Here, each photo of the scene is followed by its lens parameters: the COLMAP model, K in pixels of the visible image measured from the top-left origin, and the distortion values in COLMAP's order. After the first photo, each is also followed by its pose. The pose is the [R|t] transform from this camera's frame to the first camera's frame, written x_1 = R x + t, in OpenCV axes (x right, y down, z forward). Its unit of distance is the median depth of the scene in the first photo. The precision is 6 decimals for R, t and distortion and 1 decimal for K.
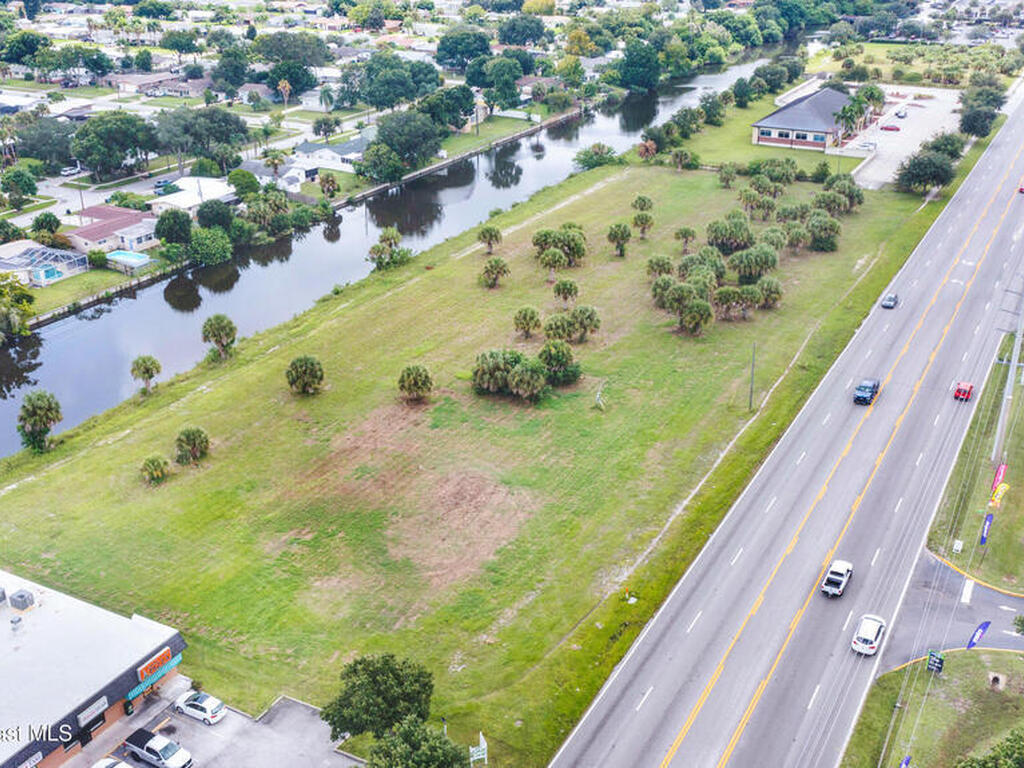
lens RADIAL K [[1122.9, 0, 527.7], [0, 1122.9, 383.8], [0, 0, 1]] dist [-0.022717, 0.020668]
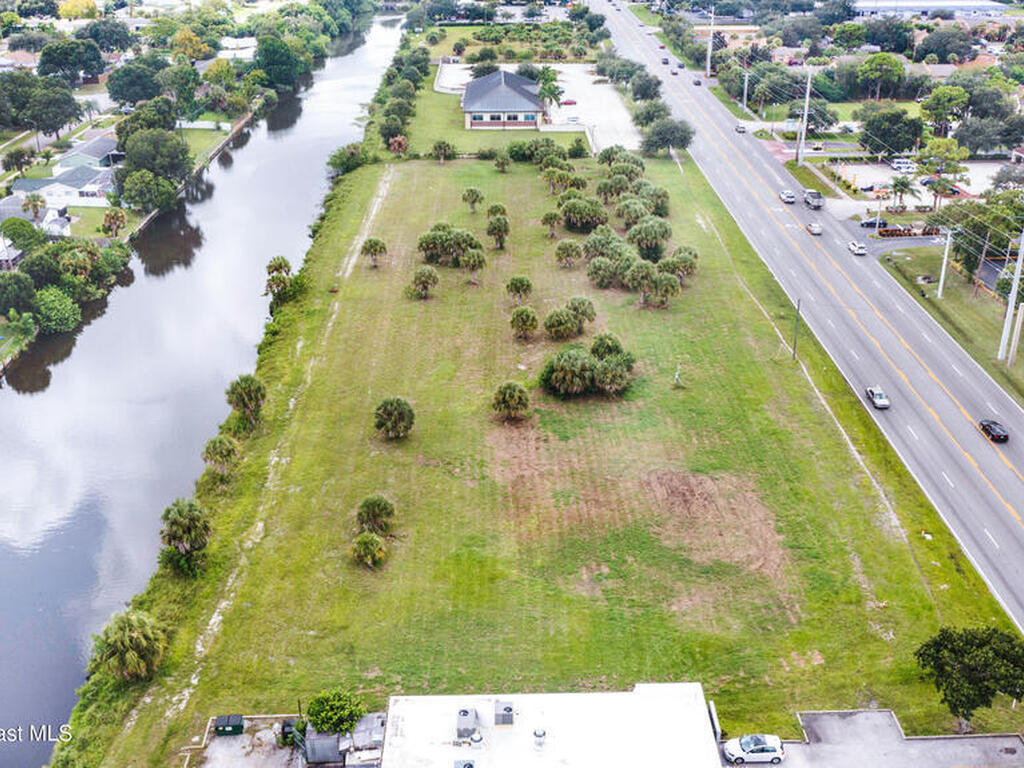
lens RADIAL K [[1122.9, 0, 527.7], [0, 1122.9, 383.8], [0, 0, 1]] dist [-0.022717, 0.020668]
pose [[0.871284, -0.200074, 0.448145, -0.280884], [0.196589, 0.978951, 0.054842, -0.035399], [-0.449685, 0.040318, 0.892277, 0.078858]]
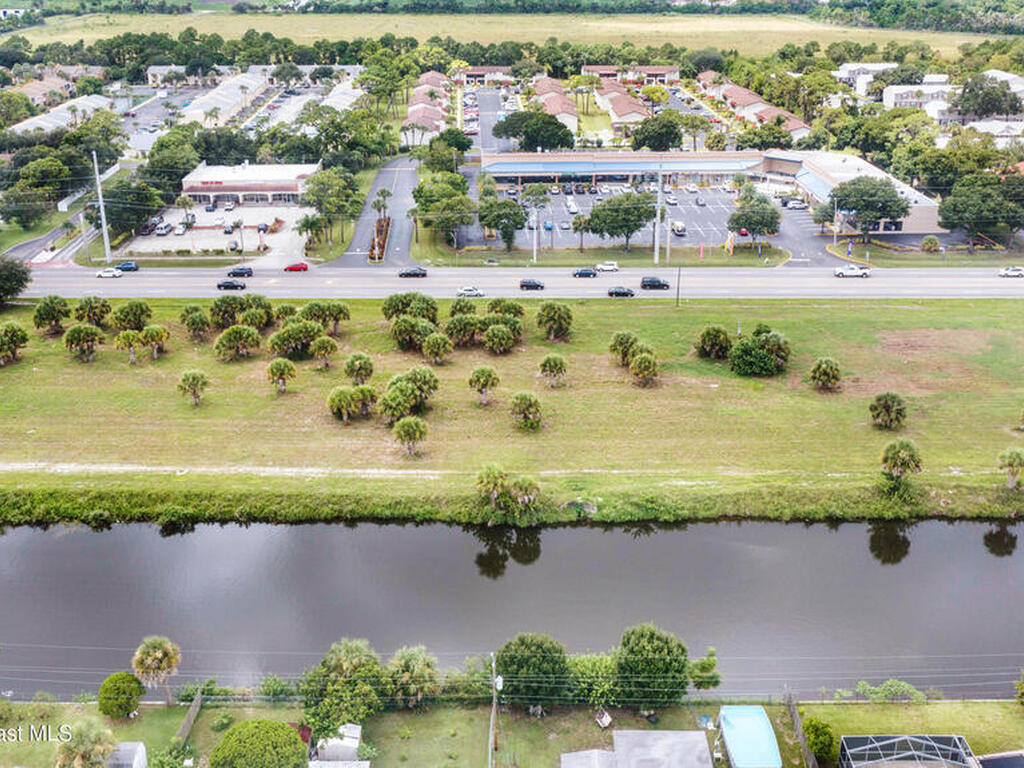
lens RADIAL K [[1122.9, 0, 527.7], [0, 1122.9, 383.8], [0, 0, 1]] dist [-0.022717, 0.020668]
pose [[-0.484449, -0.326781, 0.811494, -0.485645], [0.352584, 0.776003, 0.522976, -0.386355], [-0.800621, 0.539475, -0.260716, 0.855175]]
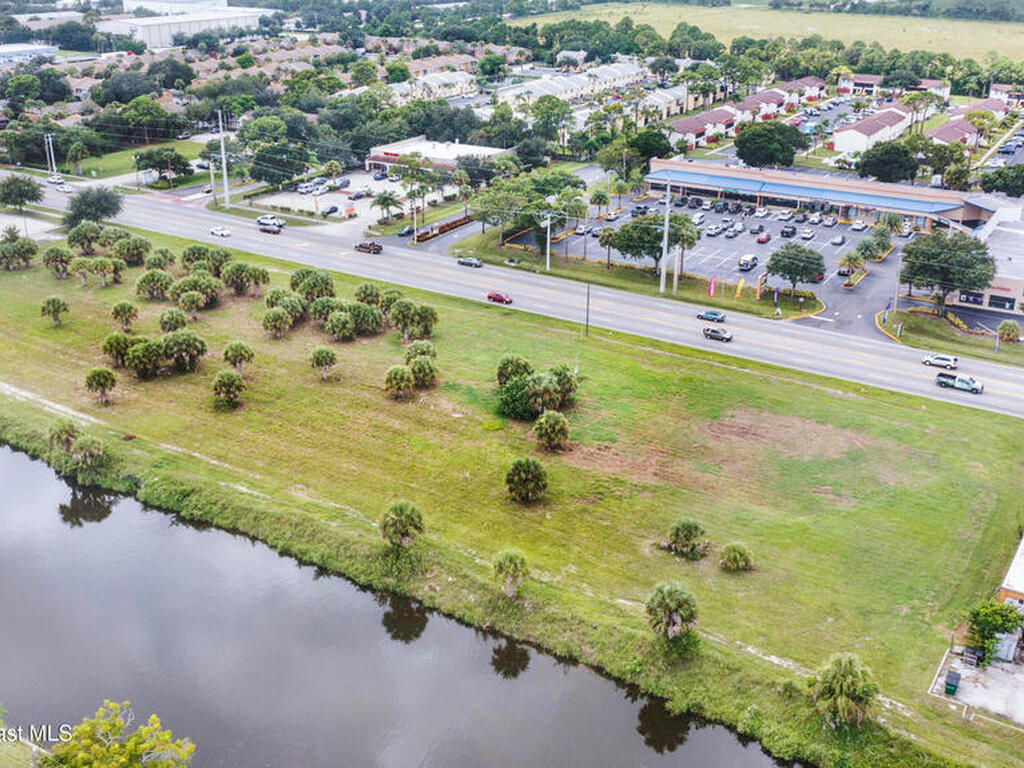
lens RADIAL K [[1122.9, 0, 527.7], [0, 1122.9, 383.8], [0, 0, 1]] dist [-0.022717, 0.020668]
pose [[0.076058, -0.375658, 0.923632, -0.551133], [0.394107, 0.862214, 0.318225, -0.198191], [-0.915912, 0.339807, 0.213627, 0.435752]]
